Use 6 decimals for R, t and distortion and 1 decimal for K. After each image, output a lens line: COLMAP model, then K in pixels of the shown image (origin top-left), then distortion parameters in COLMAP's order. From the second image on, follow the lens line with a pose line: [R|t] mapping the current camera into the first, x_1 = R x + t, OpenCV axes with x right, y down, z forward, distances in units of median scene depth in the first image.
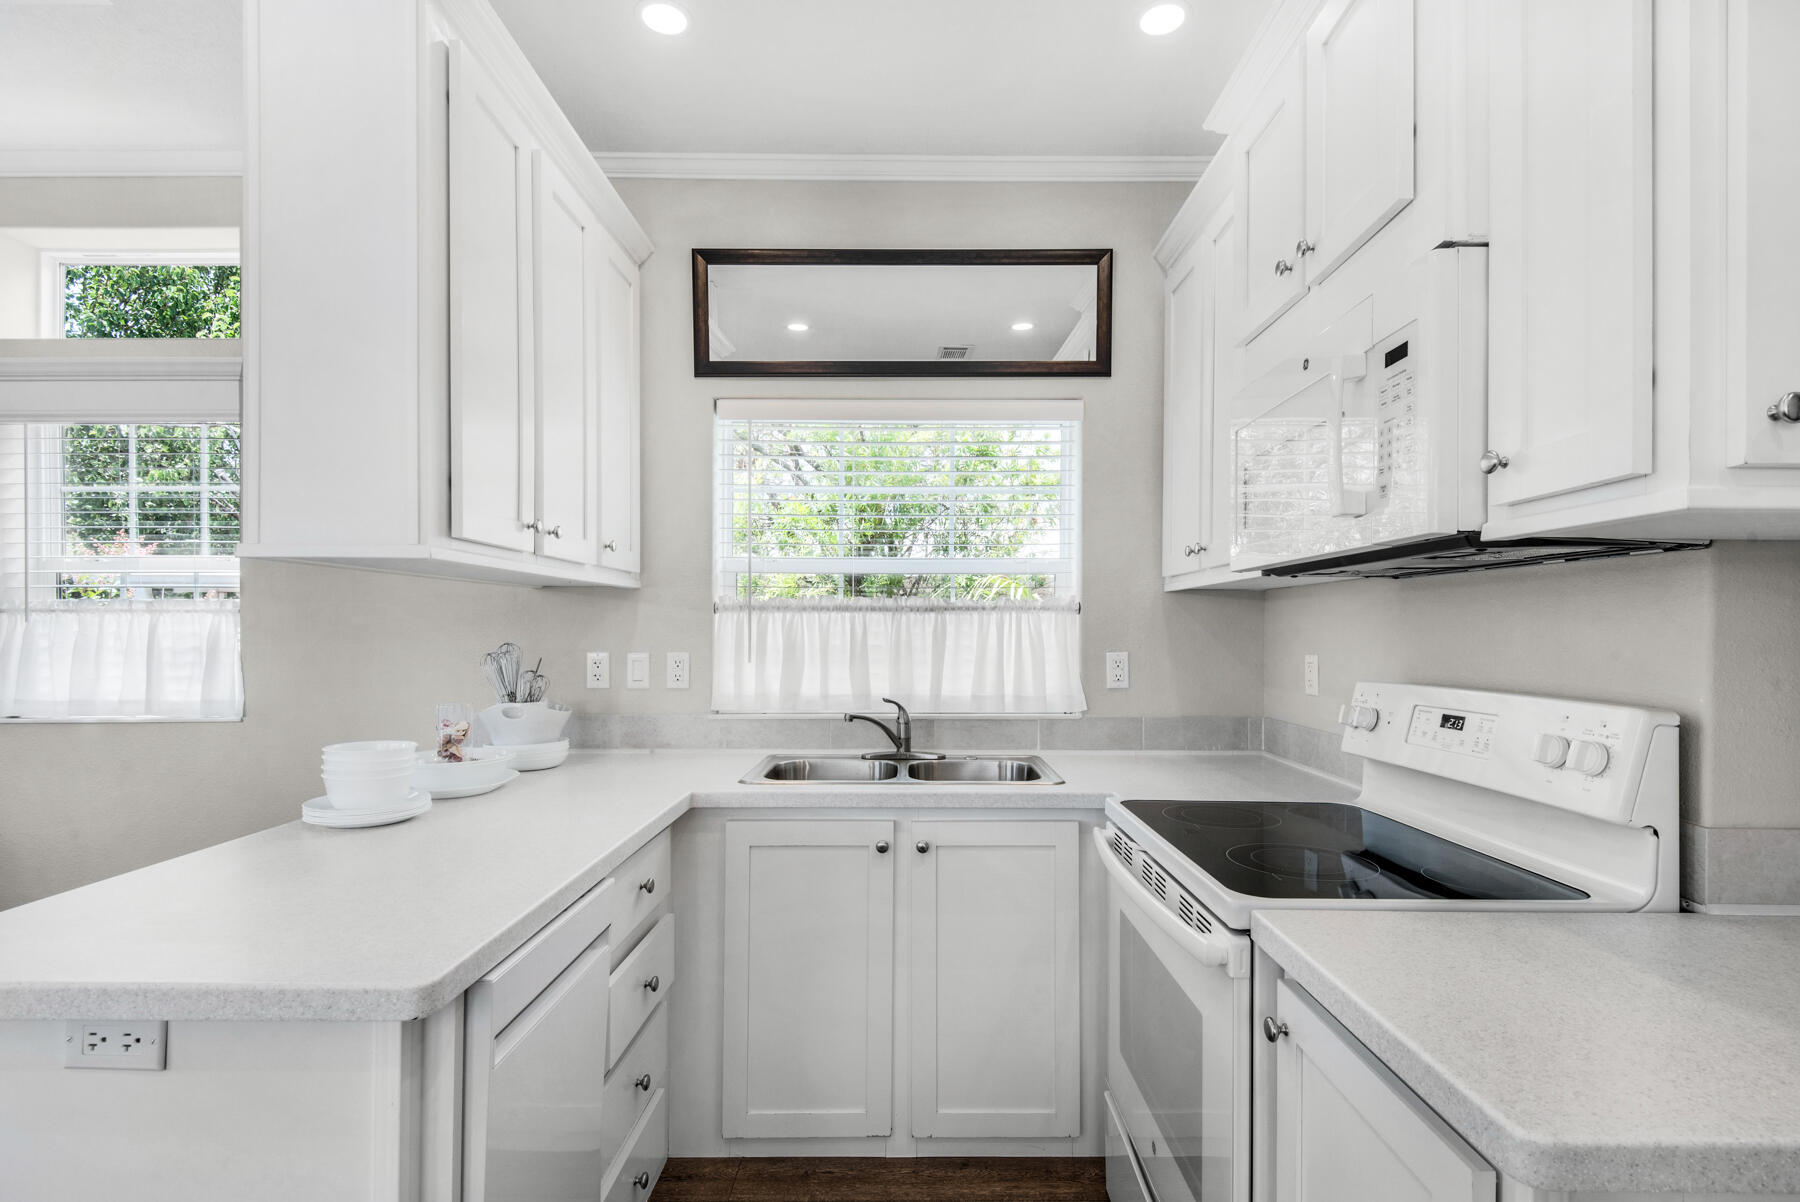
lens RADIAL K [[833.1, 0, 932.7], [0, 833.1, 632.1], [0, 0, 1]] dist [0.030604, -0.020977]
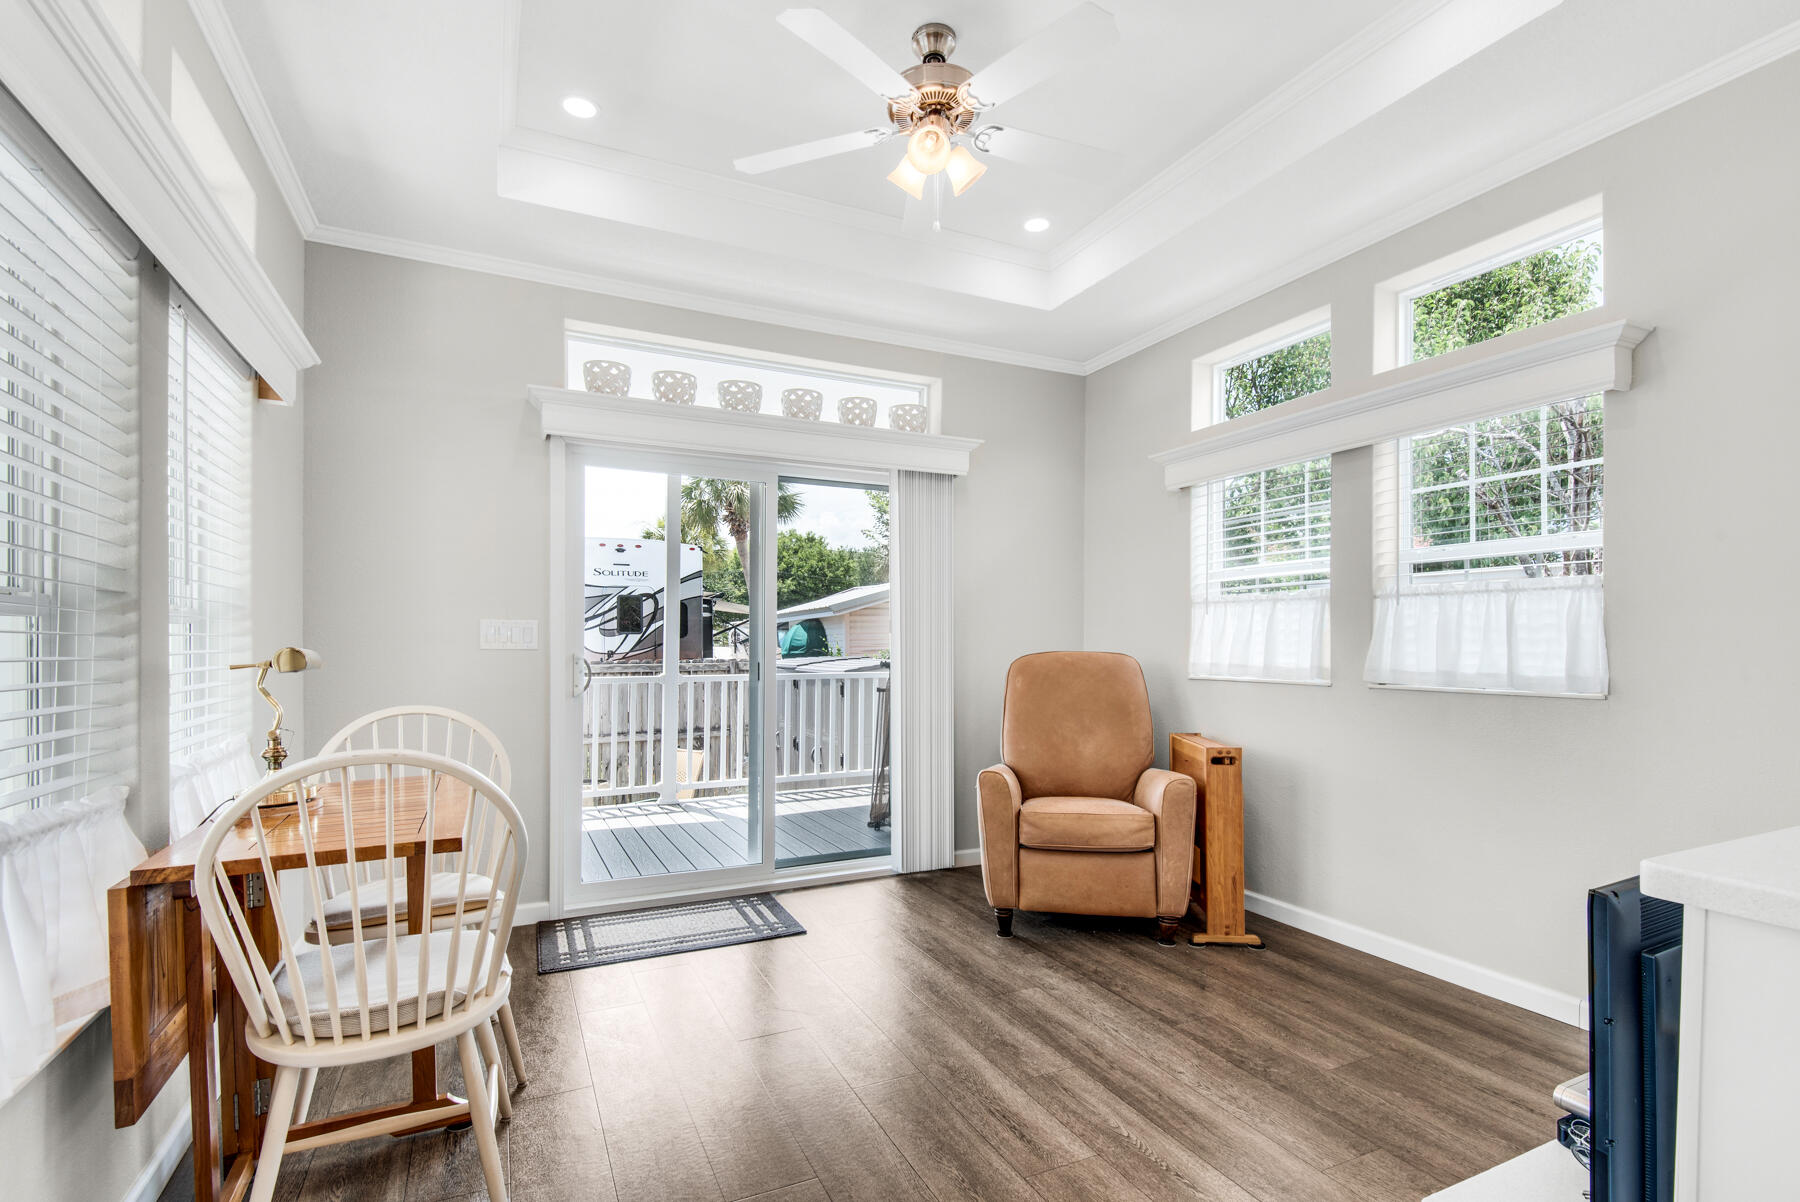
lens RADIAL K [[849.5, 0, 905.5], [0, 849.5, 646.6], [0, 0, 1]] dist [0.012257, -0.016281]
pose [[0.408462, 0.006949, -0.912749, -0.257505], [-0.002198, 0.999976, 0.006629, 0.040434], [0.912773, -0.000702, 0.408467, -0.136894]]
